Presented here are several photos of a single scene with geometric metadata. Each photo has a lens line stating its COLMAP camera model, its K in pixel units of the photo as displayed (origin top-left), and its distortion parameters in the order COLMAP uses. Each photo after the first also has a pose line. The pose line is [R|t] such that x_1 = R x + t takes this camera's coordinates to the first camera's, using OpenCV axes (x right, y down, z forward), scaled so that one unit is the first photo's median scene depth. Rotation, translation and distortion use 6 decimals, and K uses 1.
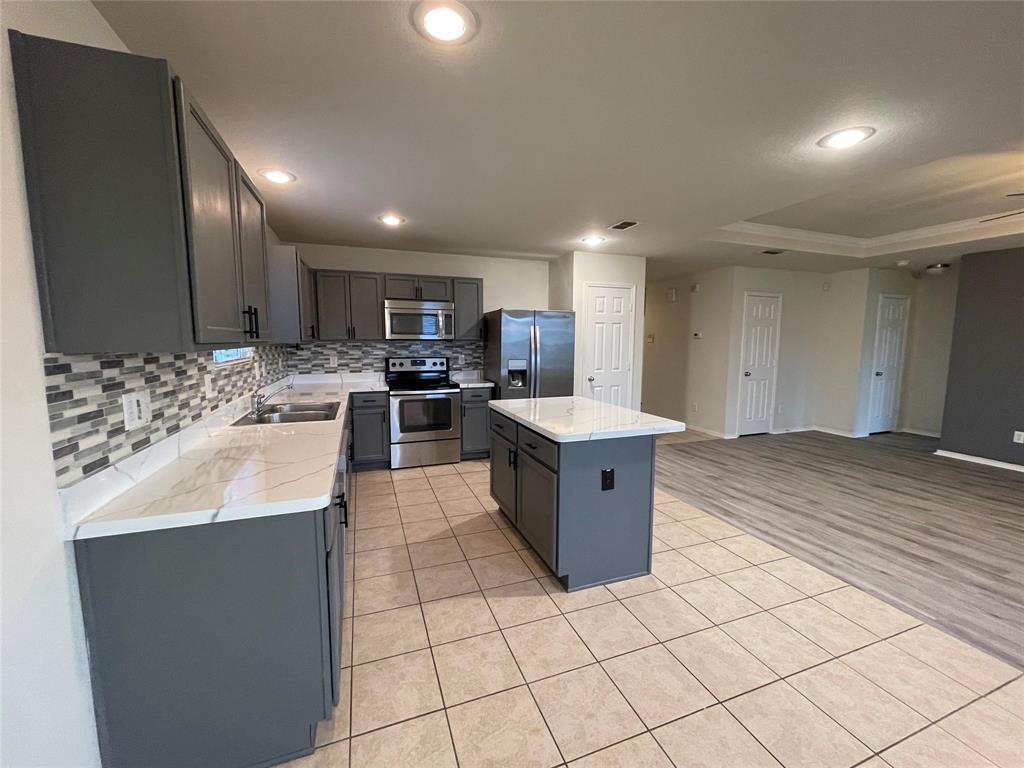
lens RADIAL K [[411.0, 0, 511.0], [0, 411.0, 384.4], [0, 0, 1]] dist [-0.001334, -0.000210]
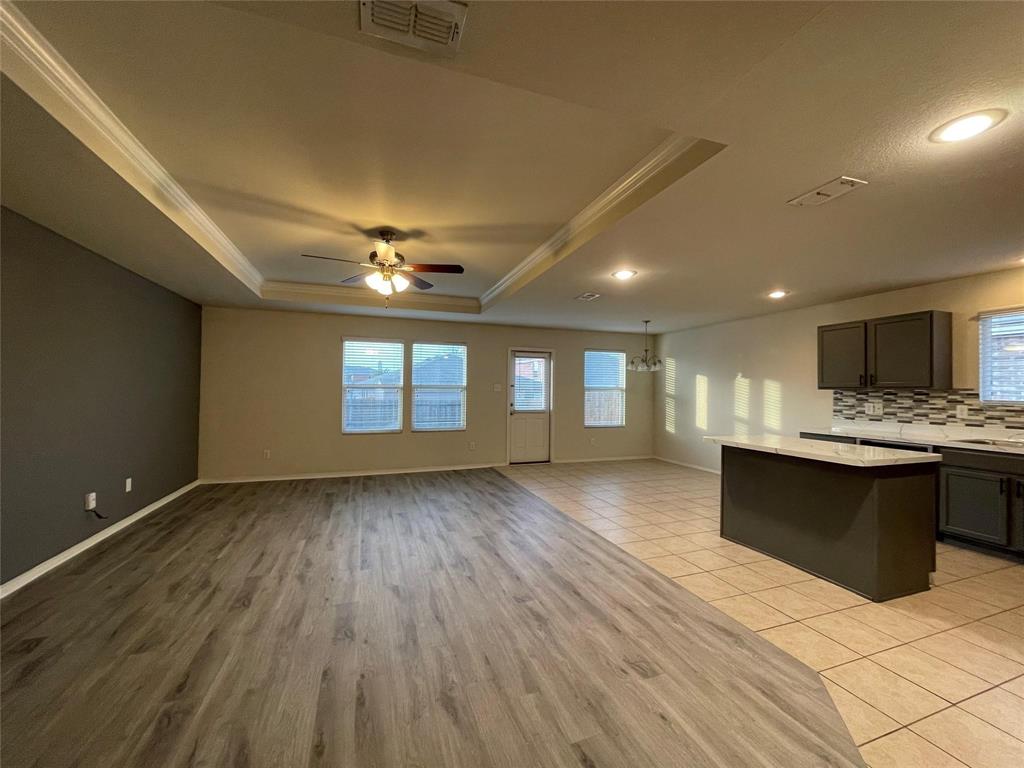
lens RADIAL K [[411.0, 0, 511.0], [0, 411.0, 384.4], [0, 0, 1]] dist [-0.001334, -0.000210]
pose [[-0.999809, -0.014759, 0.012810, 0.631812], [-0.013498, 0.995532, 0.093452, -0.130733], [-0.014132, 0.093261, -0.995541, 1.415989]]
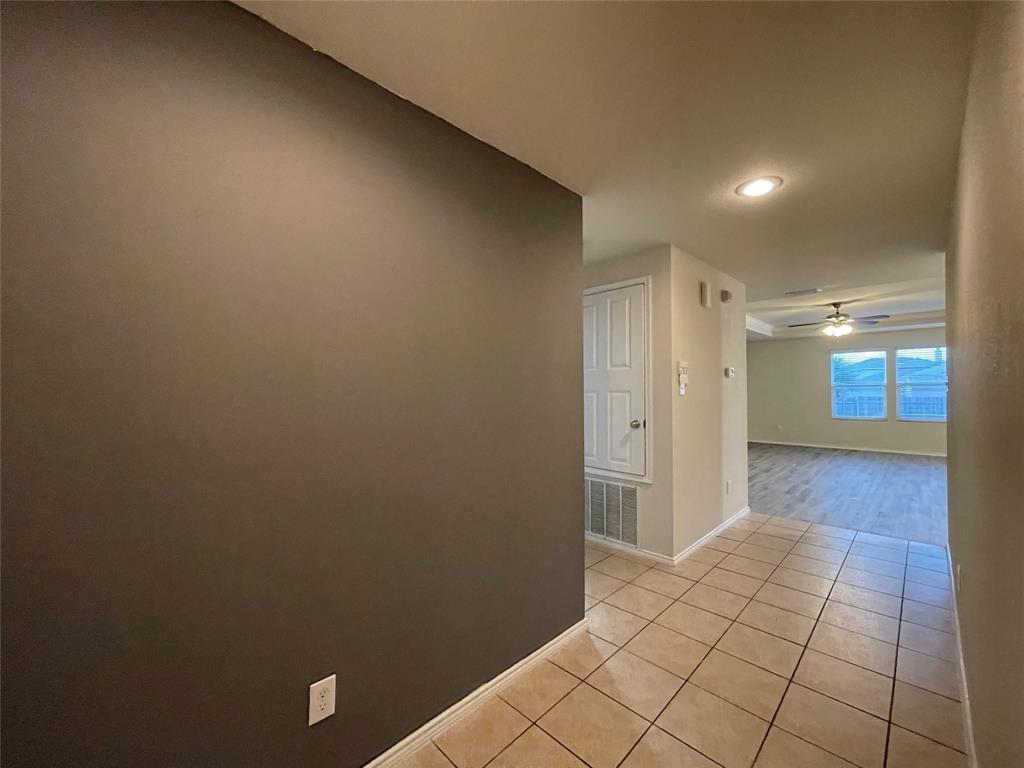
lens RADIAL K [[411.5, 0, 512.0], [0, 411.5, 384.0], [0, 0, 1]] dist [0.001206, 0.000000]
pose [[-0.417599, 0.005213, 0.908617, 0.018909], [0.102761, 0.993839, 0.041527, -0.241541], [-0.902802, 0.110712, -0.415562, 2.320736]]
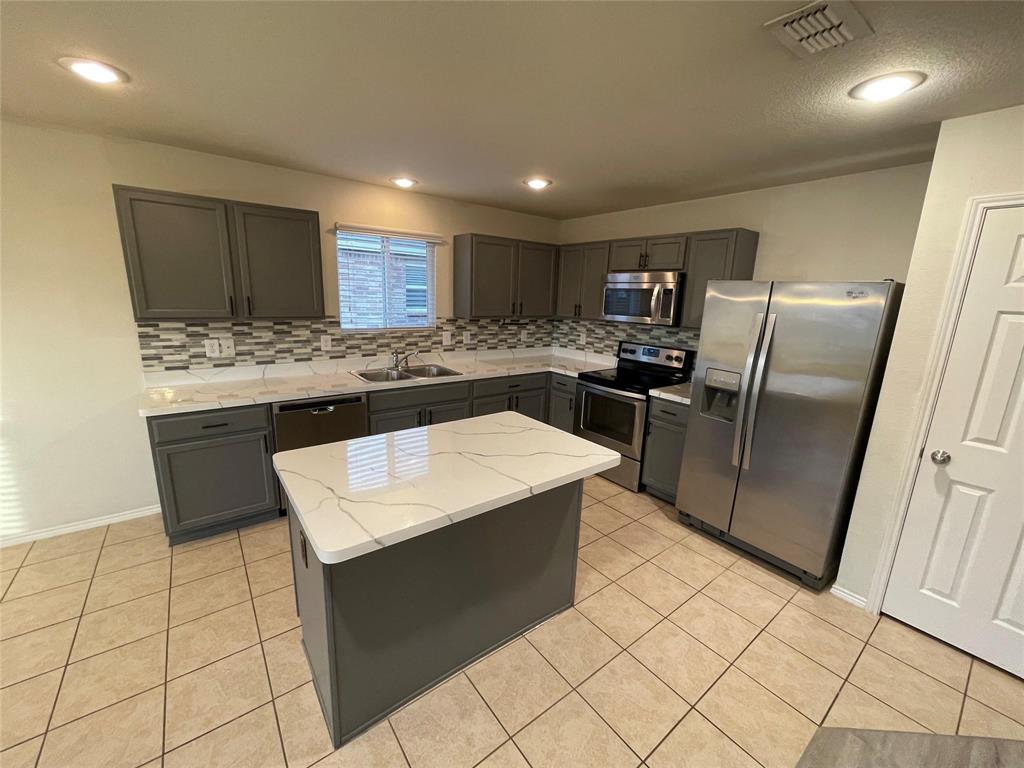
lens RADIAL K [[411.0, 0, 511.0], [0, 411.0, 384.4], [0, 0, 1]] dist [-0.001334, -0.000210]
pose [[0.299843, 0.213173, -0.929866, 0.492341], [-0.137594, 0.974186, 0.178965, -0.110454], [0.944014, 0.074283, 0.321434, 0.581781]]
